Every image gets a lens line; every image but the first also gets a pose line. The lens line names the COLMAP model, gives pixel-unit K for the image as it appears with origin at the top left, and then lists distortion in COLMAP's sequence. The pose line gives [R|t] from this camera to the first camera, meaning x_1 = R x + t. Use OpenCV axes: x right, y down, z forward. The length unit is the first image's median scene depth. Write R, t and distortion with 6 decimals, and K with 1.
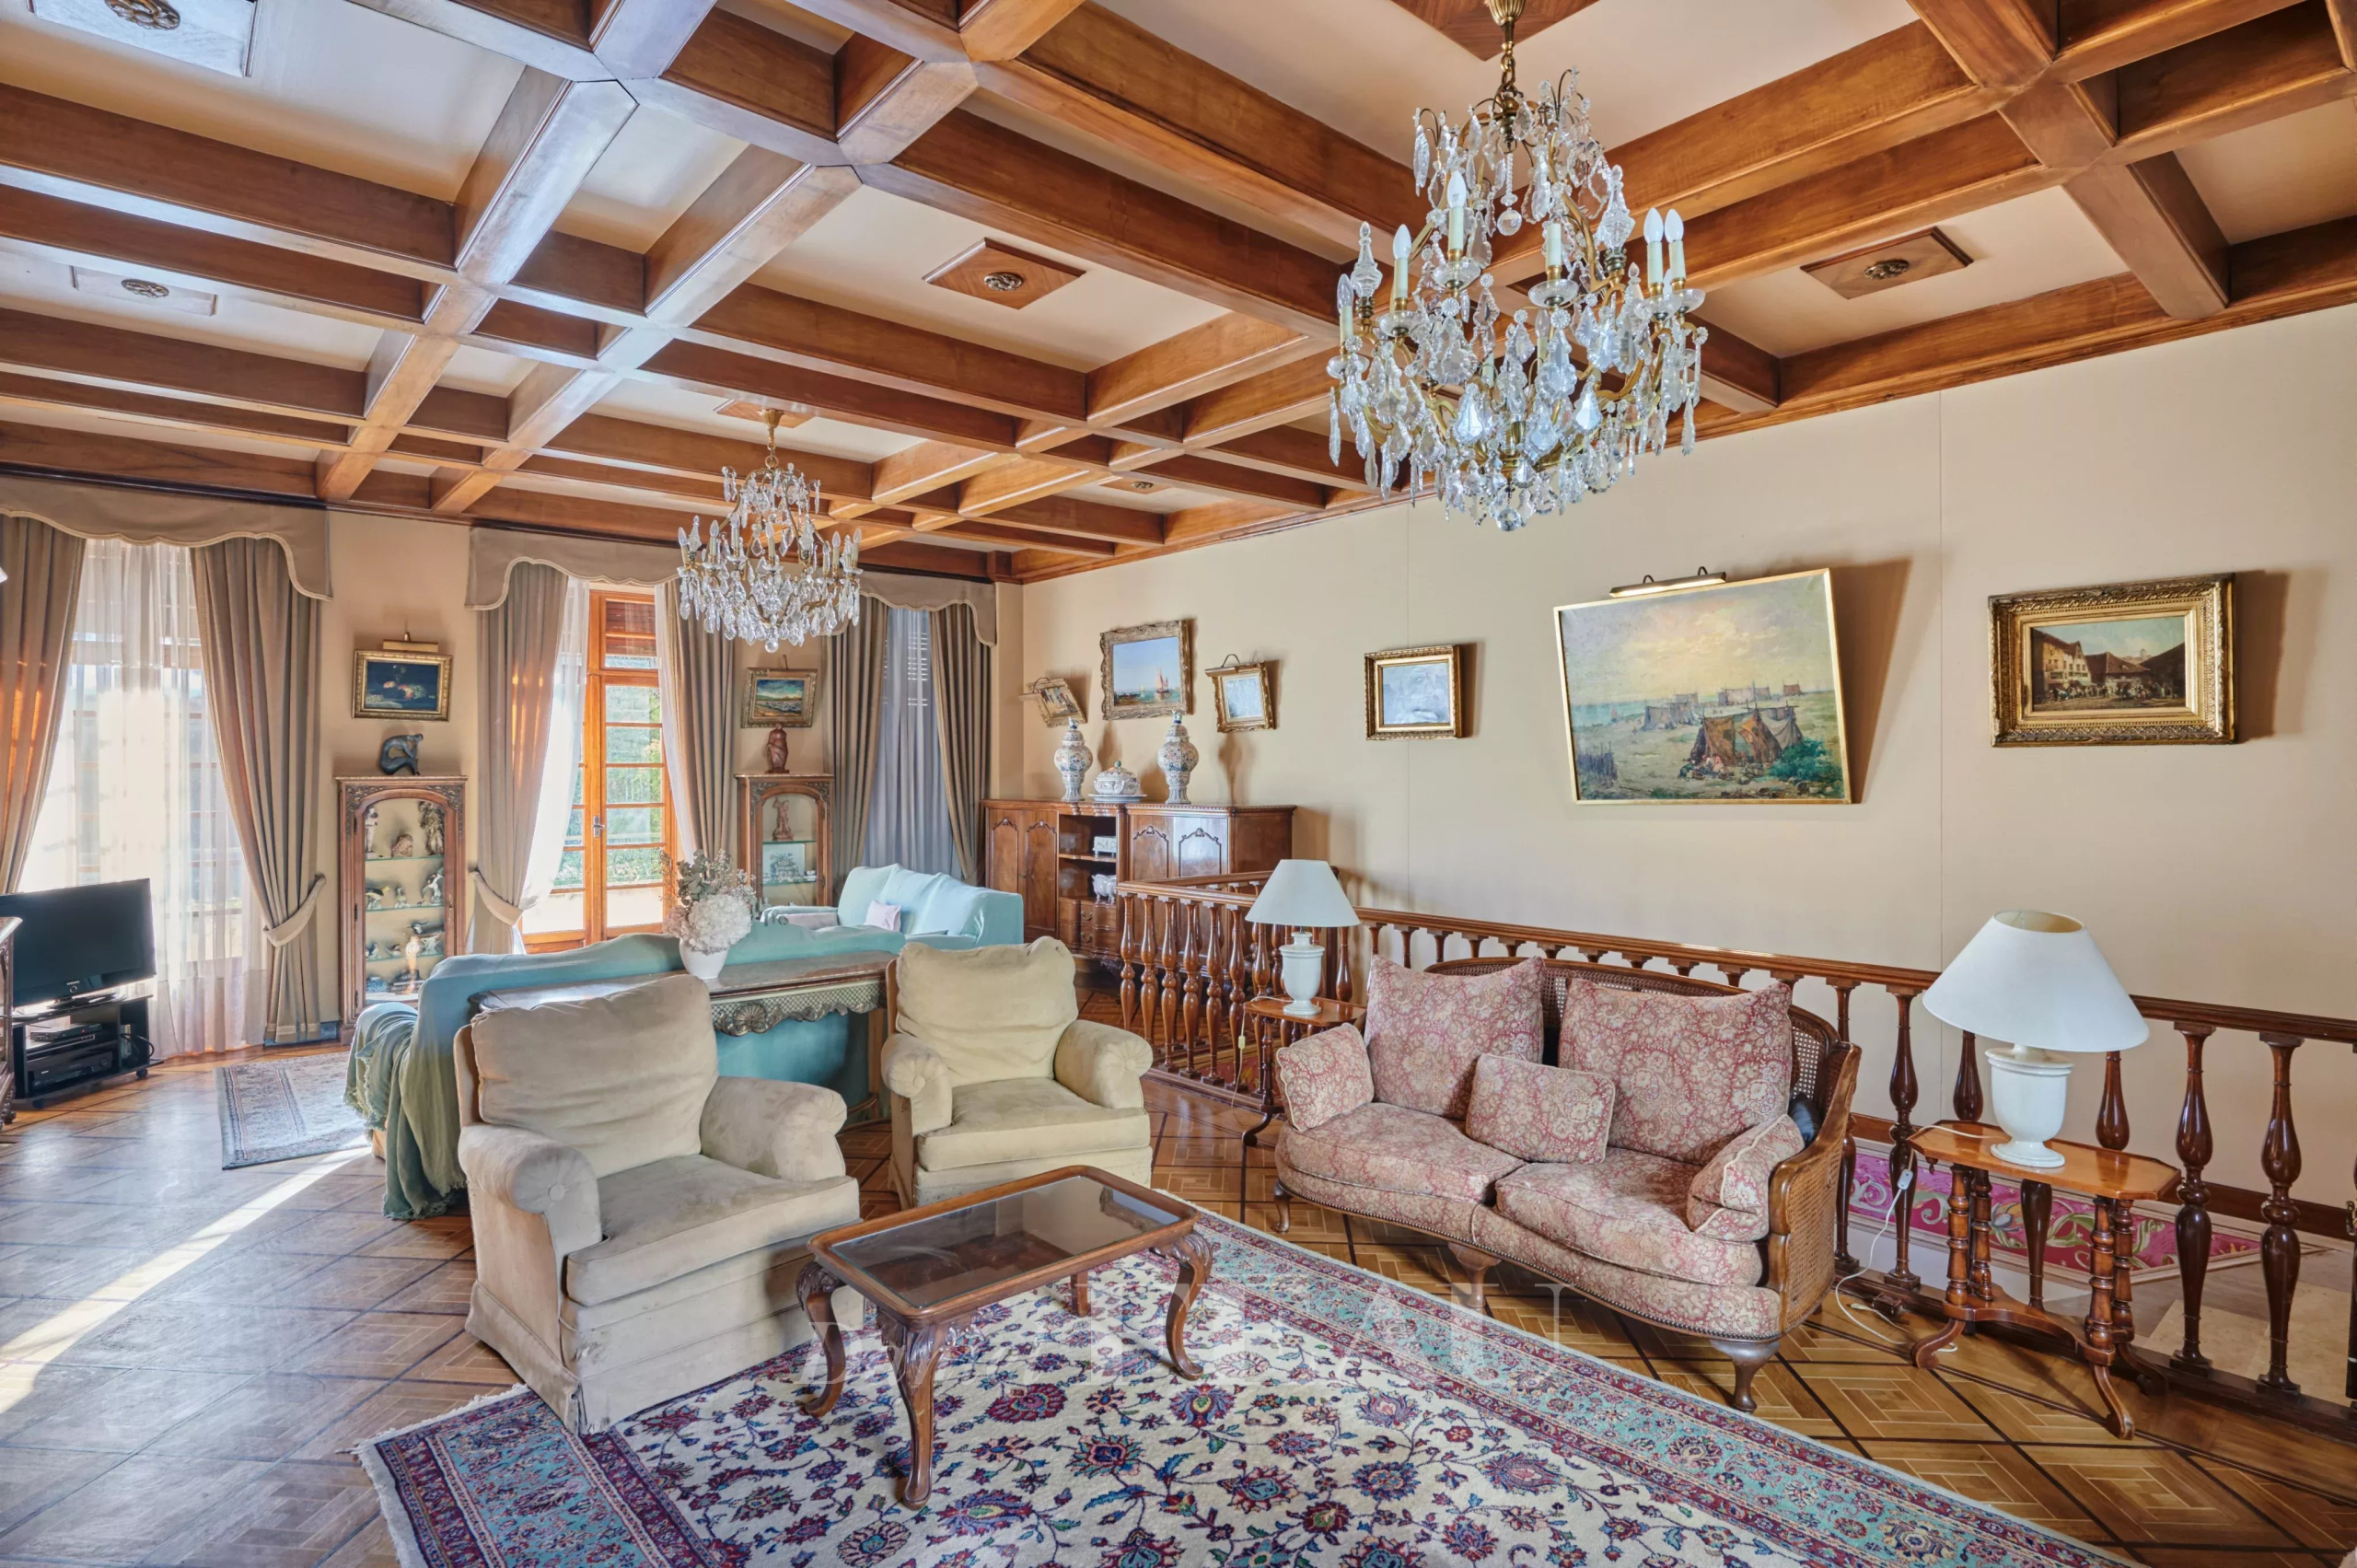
lens RADIAL K [[1160.4, 0, 1162.1], [0, 1160.4, 791.7], [0, 0, 1]] dist [-0.009672, -0.000374]
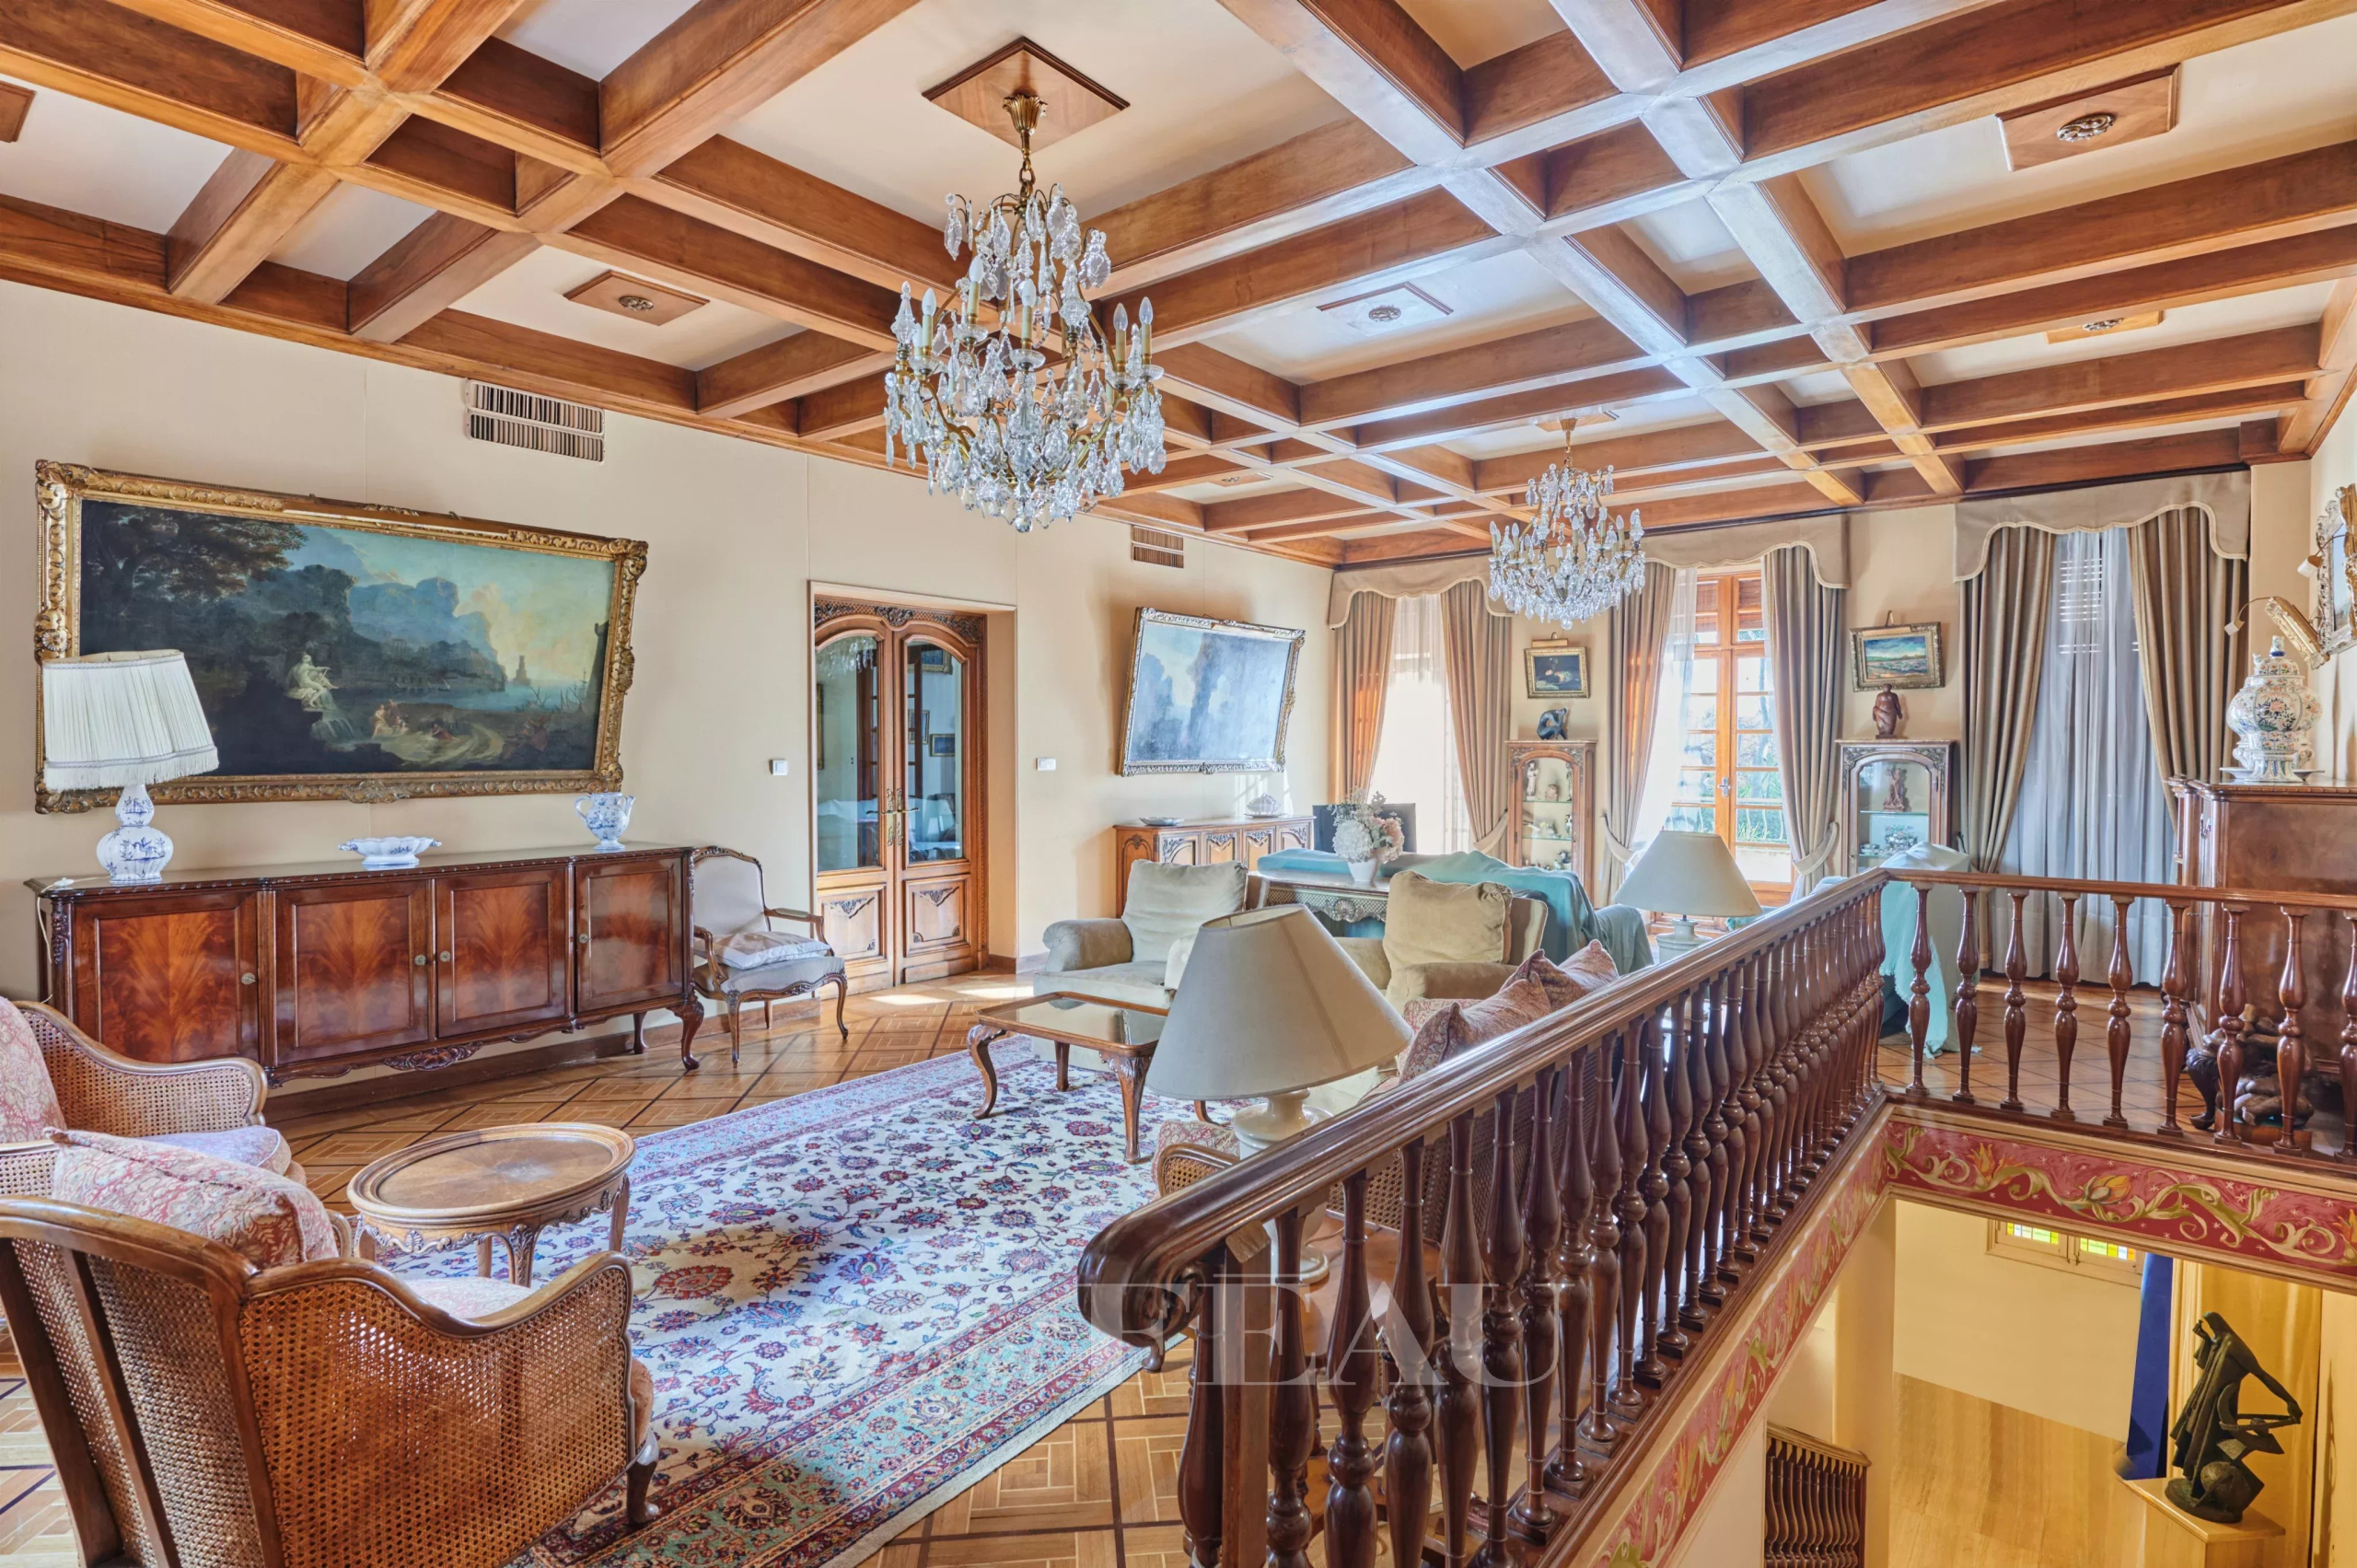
lens RADIAL K [[1160.4, 0, 1192.2], [0, 1160.4, 767.3], [0, 0, 1]] dist [-0.009672, -0.000374]
pose [[0.196820, 0.019306, -0.980249, 1.498870], [-0.020918, 0.999661, 0.015488, 0.013837], [0.980216, 0.017456, 0.197157, 0.855660]]
